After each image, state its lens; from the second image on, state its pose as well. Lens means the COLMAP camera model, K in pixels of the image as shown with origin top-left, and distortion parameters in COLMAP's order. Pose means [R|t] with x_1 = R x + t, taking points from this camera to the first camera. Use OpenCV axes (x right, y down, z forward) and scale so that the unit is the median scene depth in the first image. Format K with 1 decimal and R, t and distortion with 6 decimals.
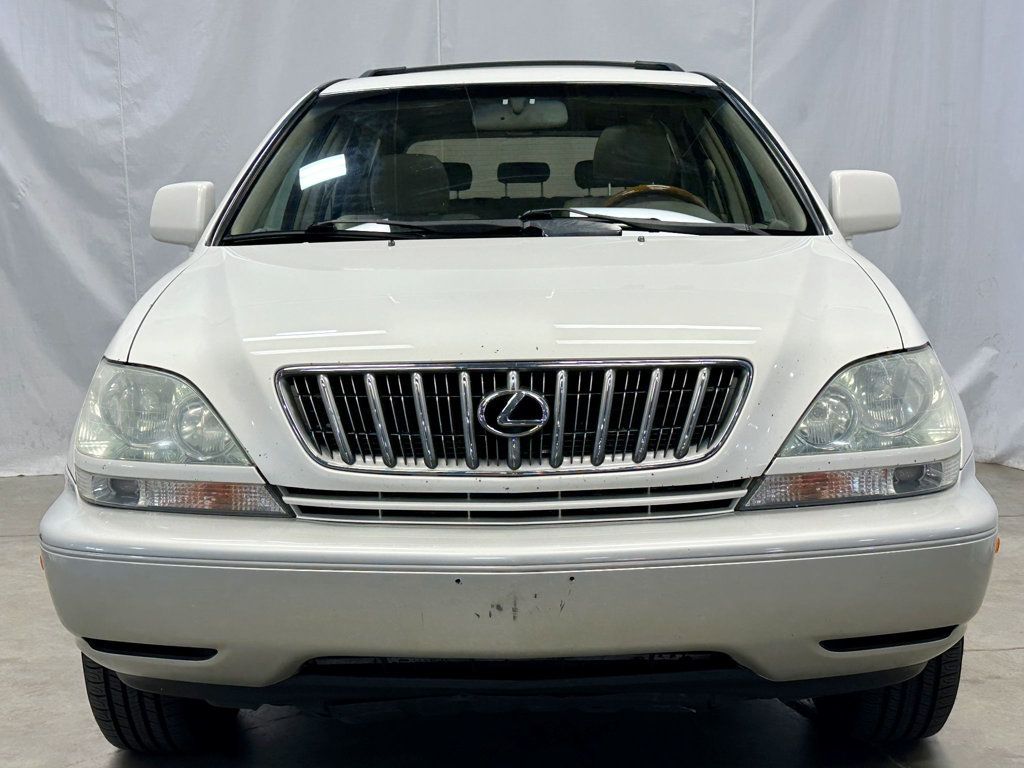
lens RADIAL K [[1300.0, 0, 509.2], [0, 1300.0, 388.3], [0, 0, 1]] dist [0.045281, 0.000000]
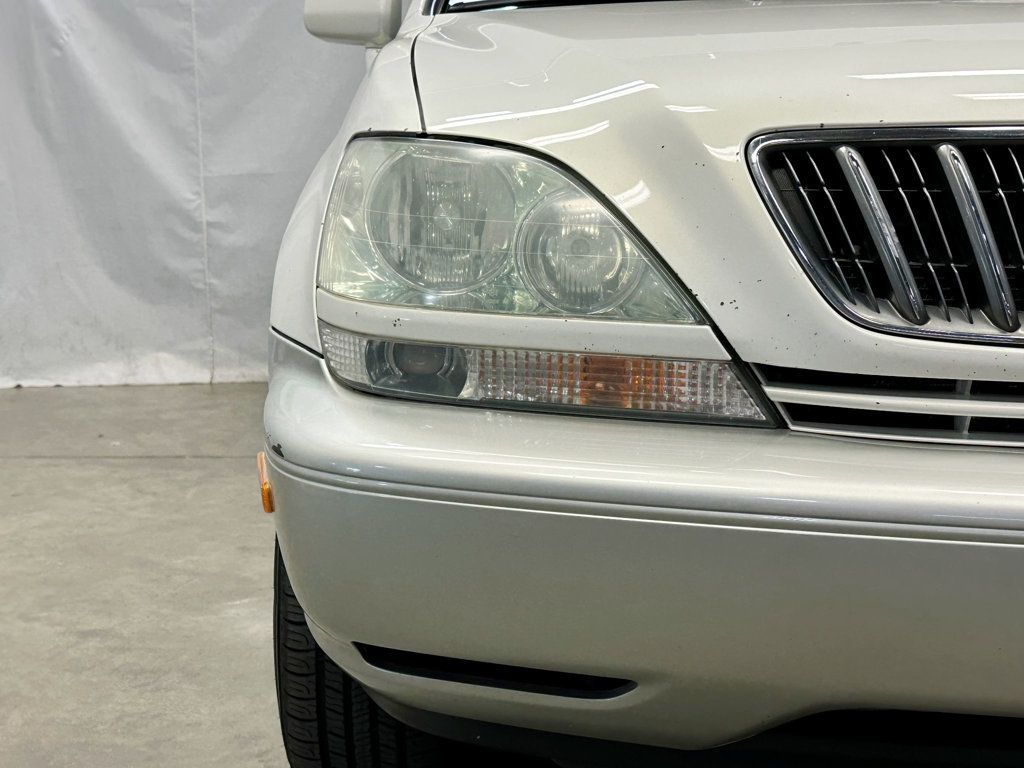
lens RADIAL K [[1300.0, 0, 514.1], [0, 1300.0, 382.1], [0, 0, 1]] dist [0.045281, 0.000000]
pose [[0.999467, 0.028796, 0.015365, -0.260583], [-0.029400, 0.998741, 0.040654, 0.059663], [-0.014175, -0.041084, 0.999055, 0.460583]]
